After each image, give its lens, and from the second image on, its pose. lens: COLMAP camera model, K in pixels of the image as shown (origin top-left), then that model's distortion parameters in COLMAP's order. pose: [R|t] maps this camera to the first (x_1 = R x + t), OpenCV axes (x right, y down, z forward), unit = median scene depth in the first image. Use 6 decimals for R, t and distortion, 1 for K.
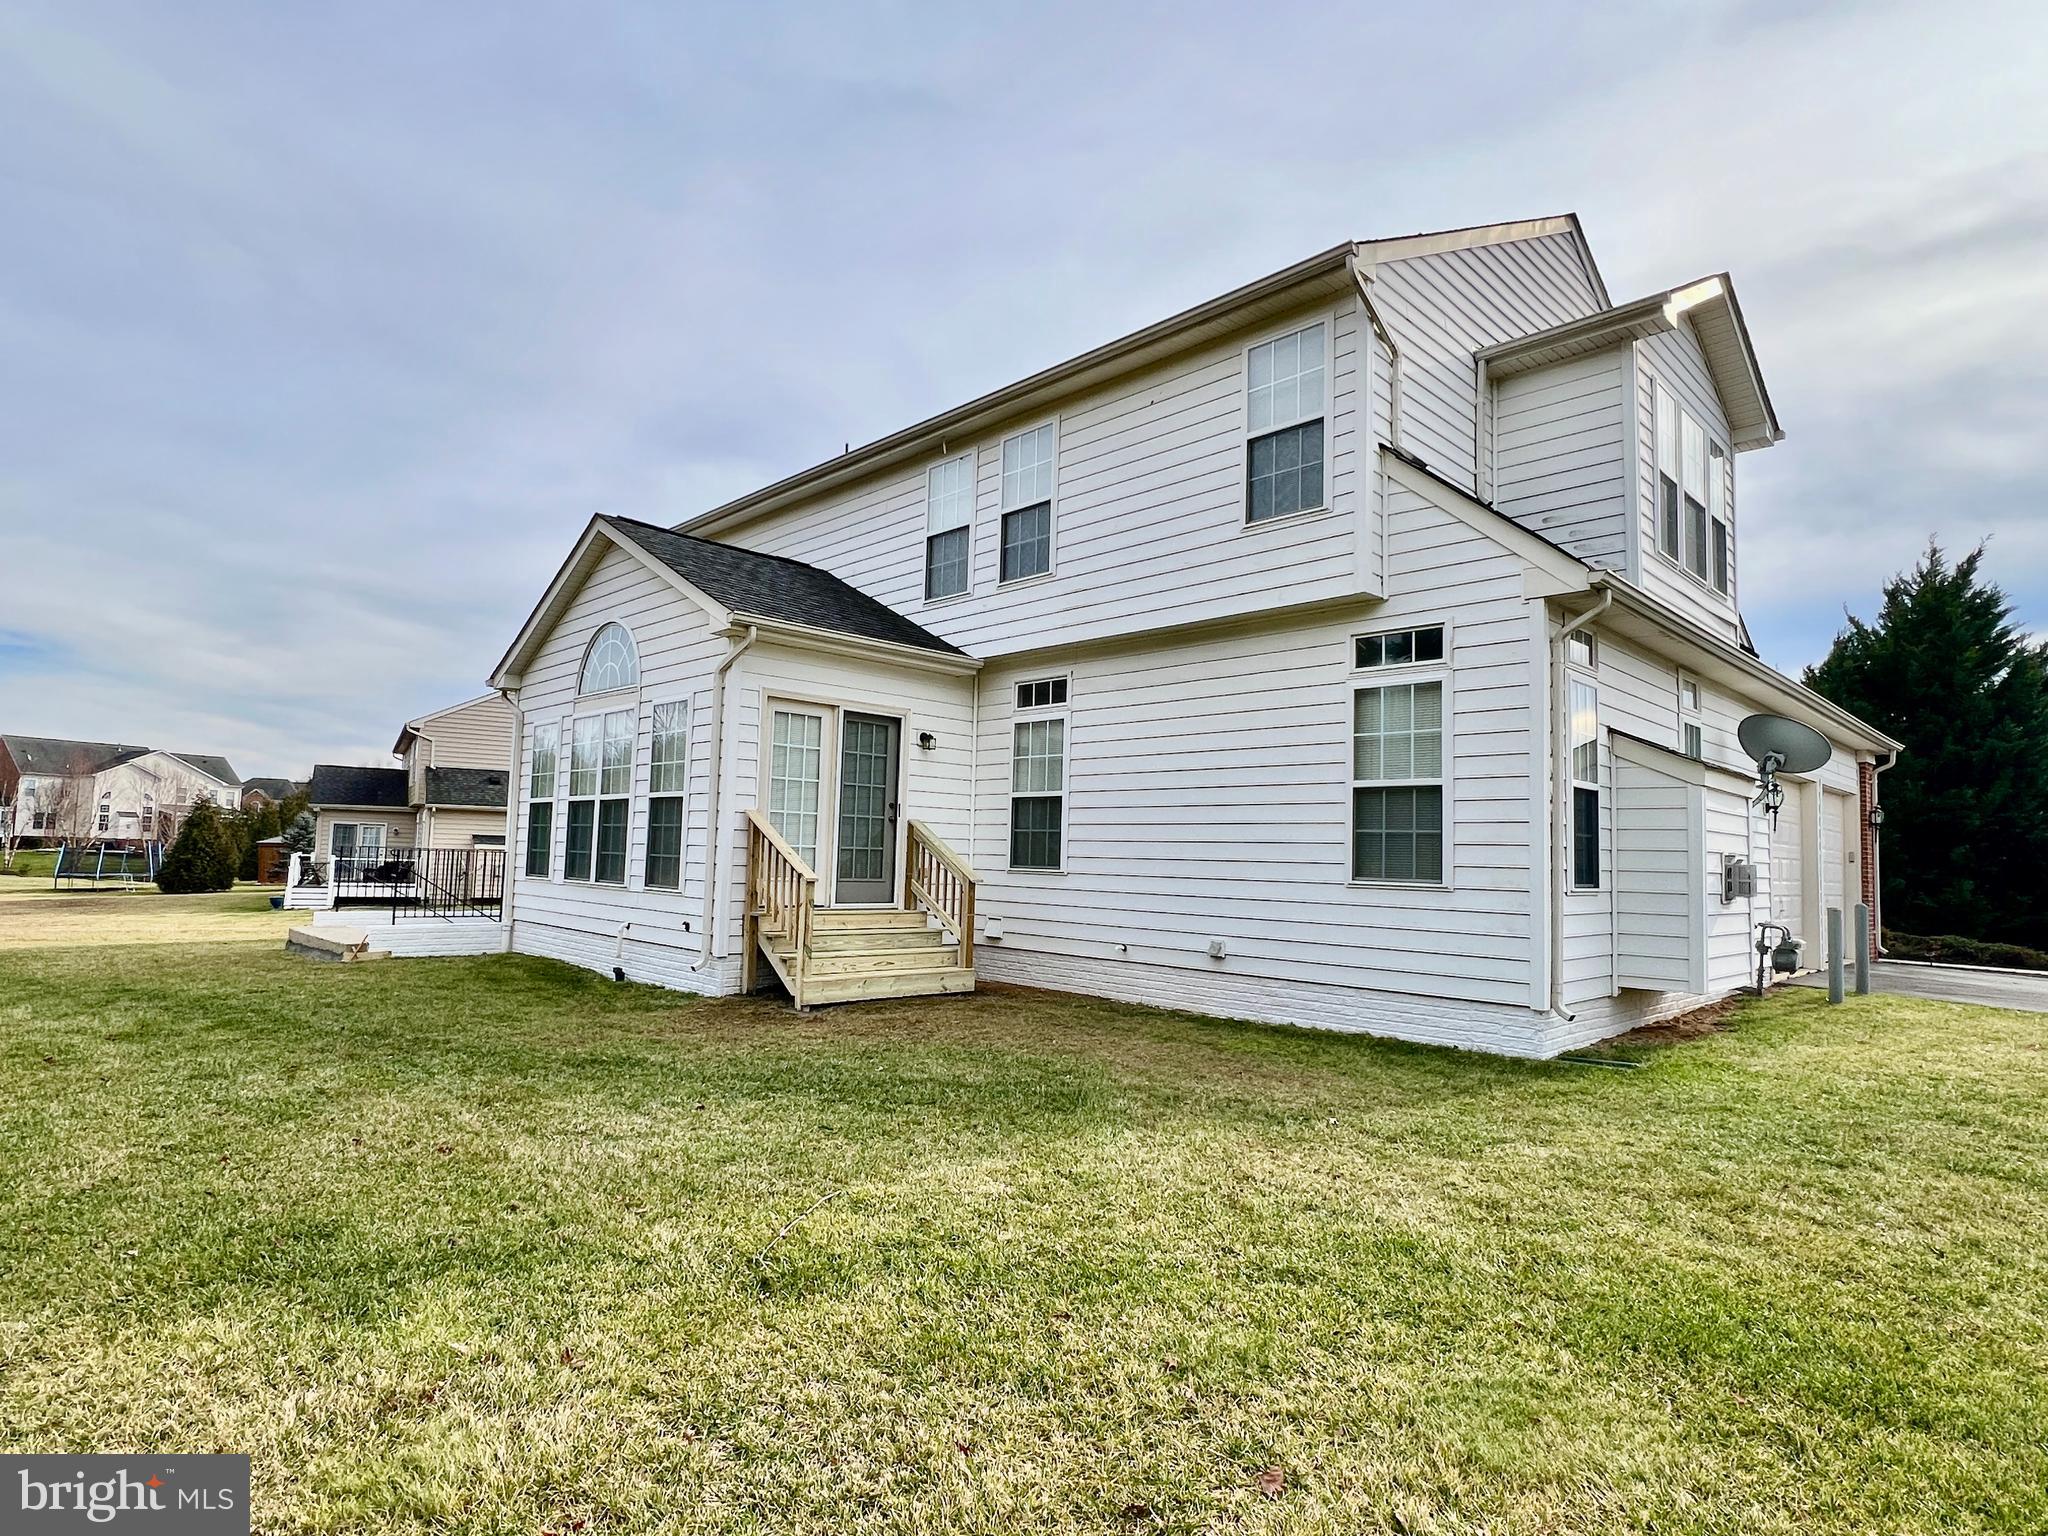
lens RADIAL K [[1087.9, 0, 1010.2], [0, 1087.9, 775.8], [0, 0, 1]] dist [-0.004547, 0.004310]
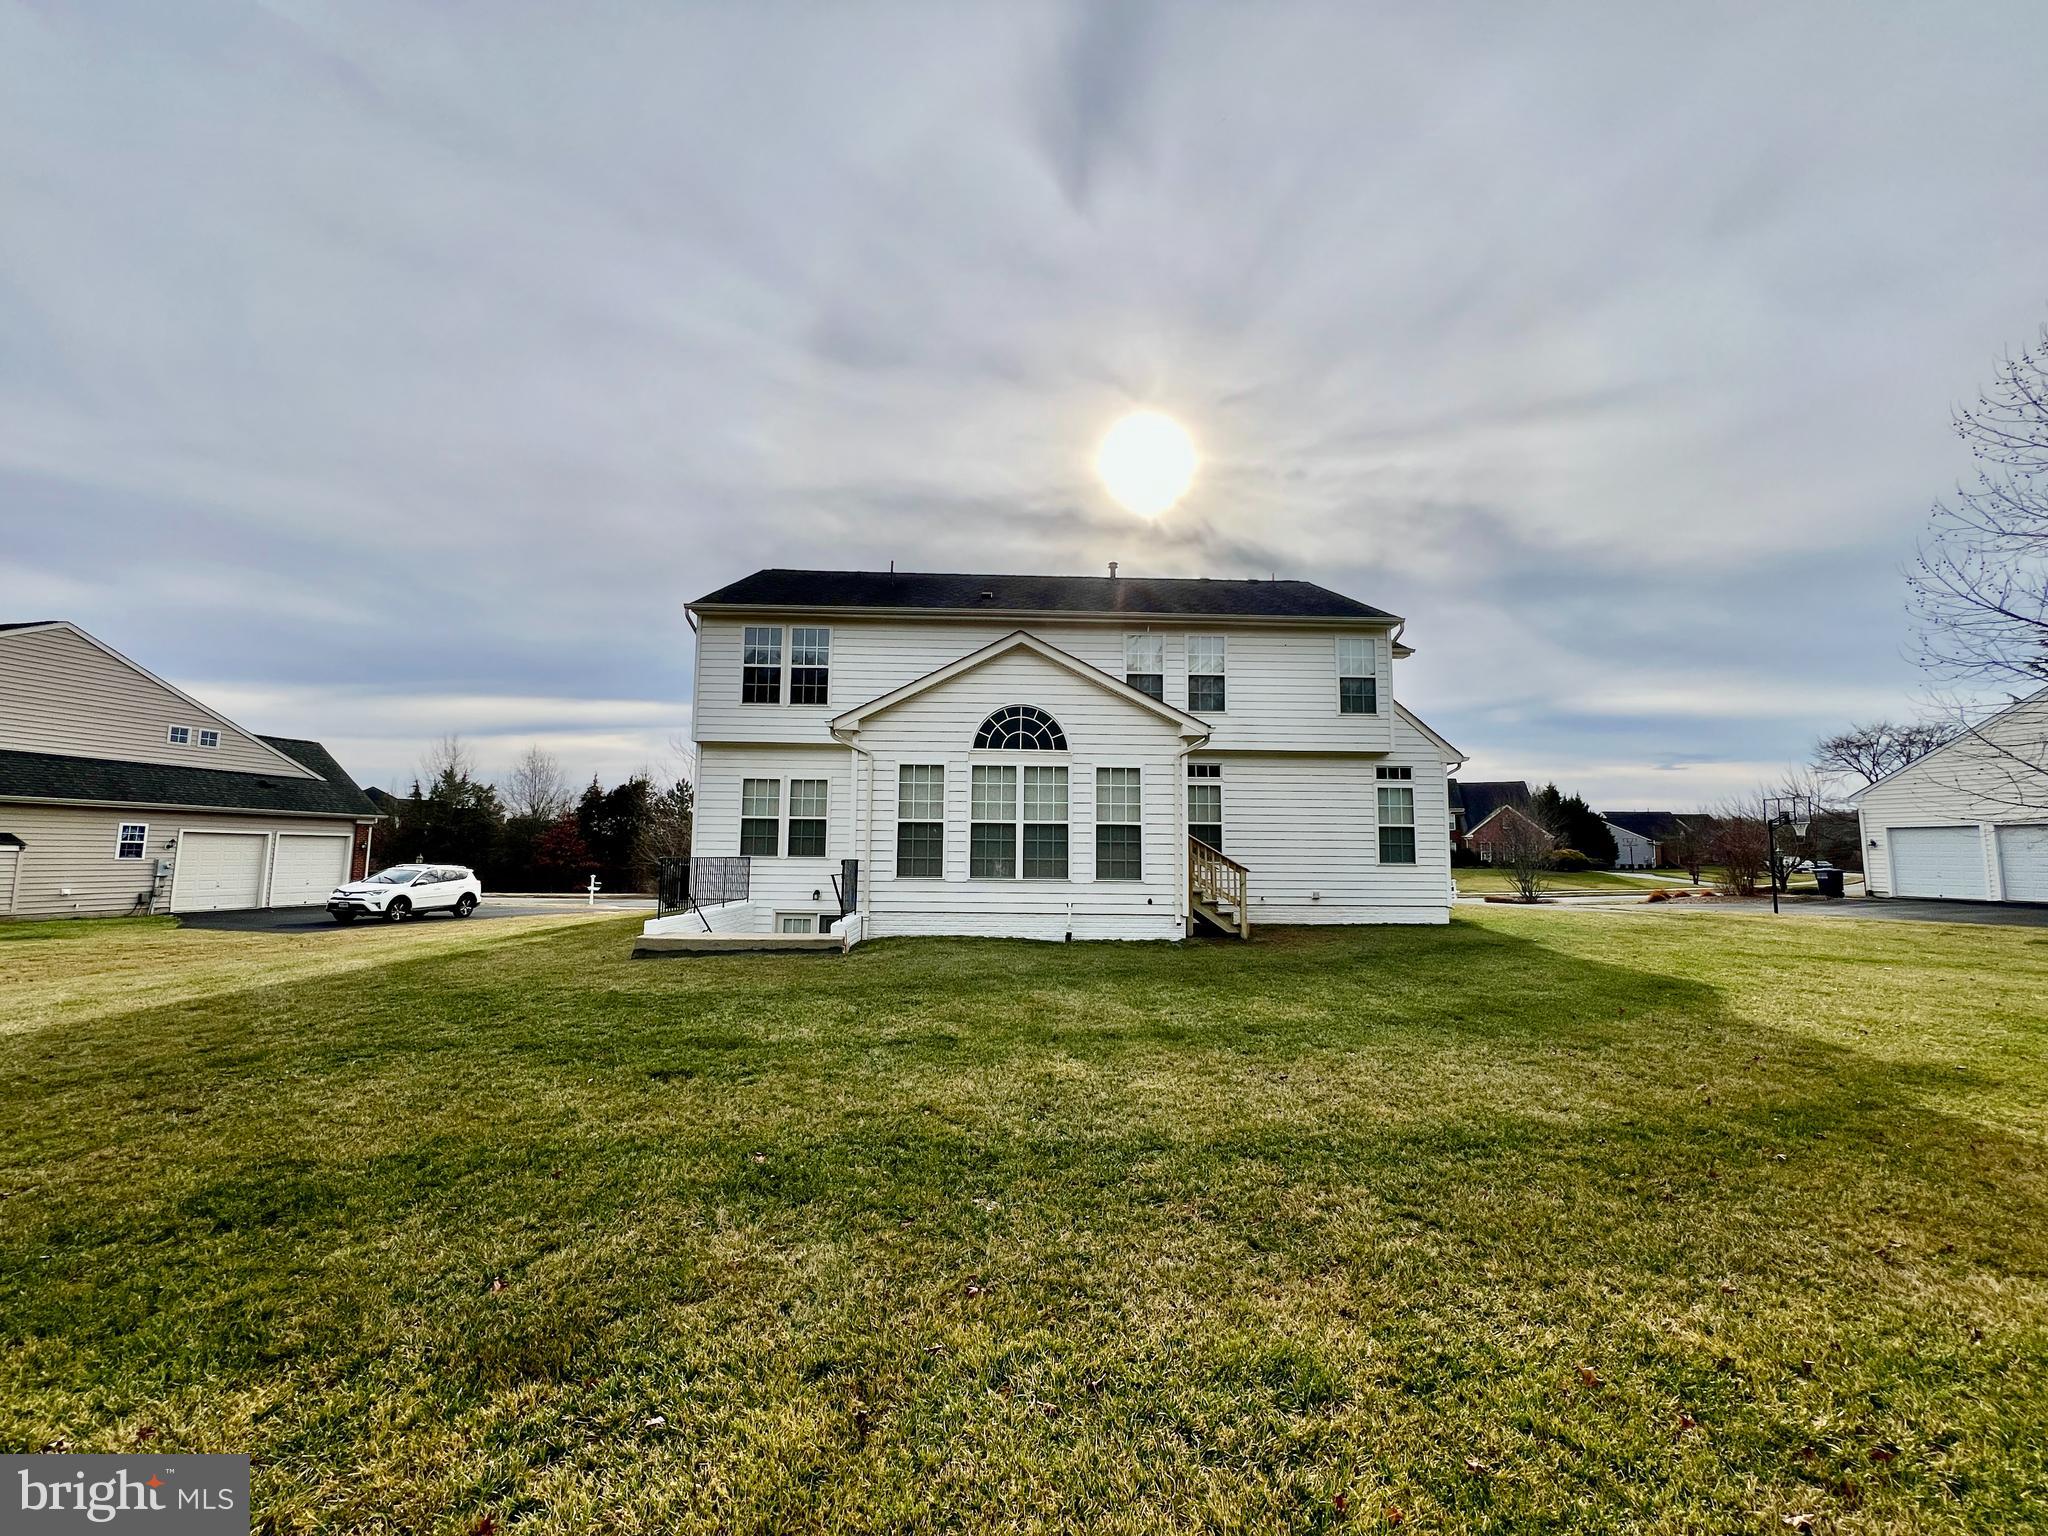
lens RADIAL K [[826.5, 0, 1049.5], [0, 826.5, 778.1], [0, 0, 1]] dist [0.017303, 0.000290]
pose [[0.650394, 0.055546, 0.757563, -1.309813], [-0.045013, 0.998388, -0.034558, -0.000608], [-0.758262, -0.011624, 0.651847, 0.261258]]
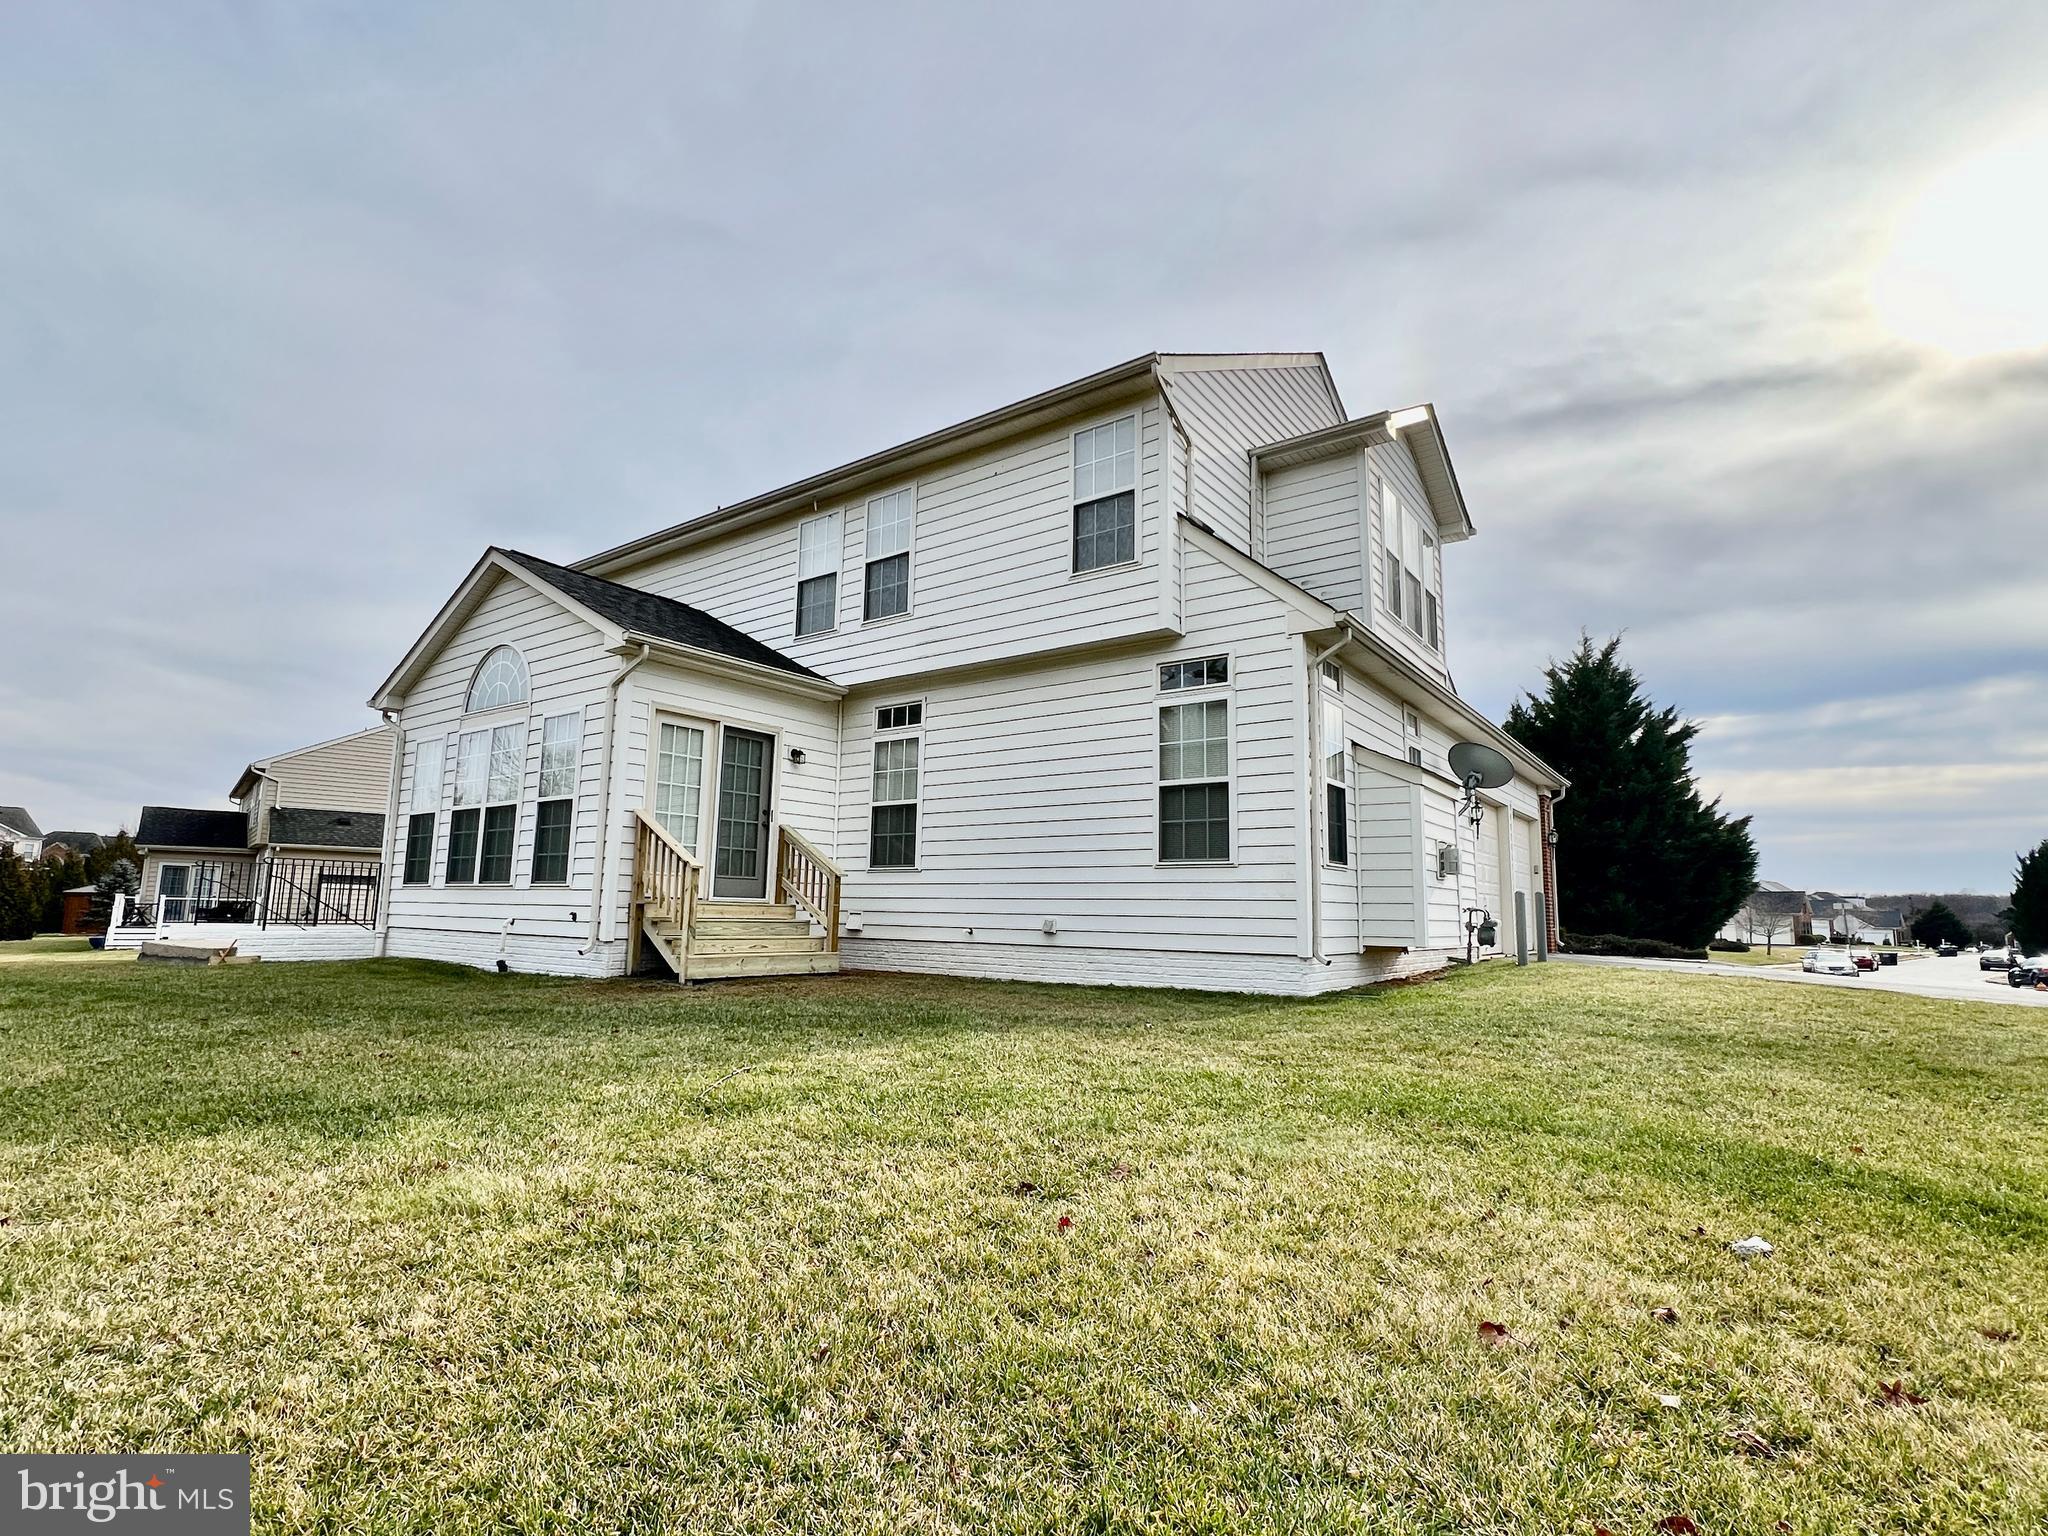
lens RADIAL K [[984.1, 0, 1011.7], [0, 984.1, 772.6], [0, 0, 1]] dist [-0.000091, 0.001463]
pose [[0.986609, 0.011799, 0.162676, -0.023827], [-0.001735, 0.998083, -0.061873, 0.051264], [-0.163094, 0.060762, 0.984738, -0.053686]]
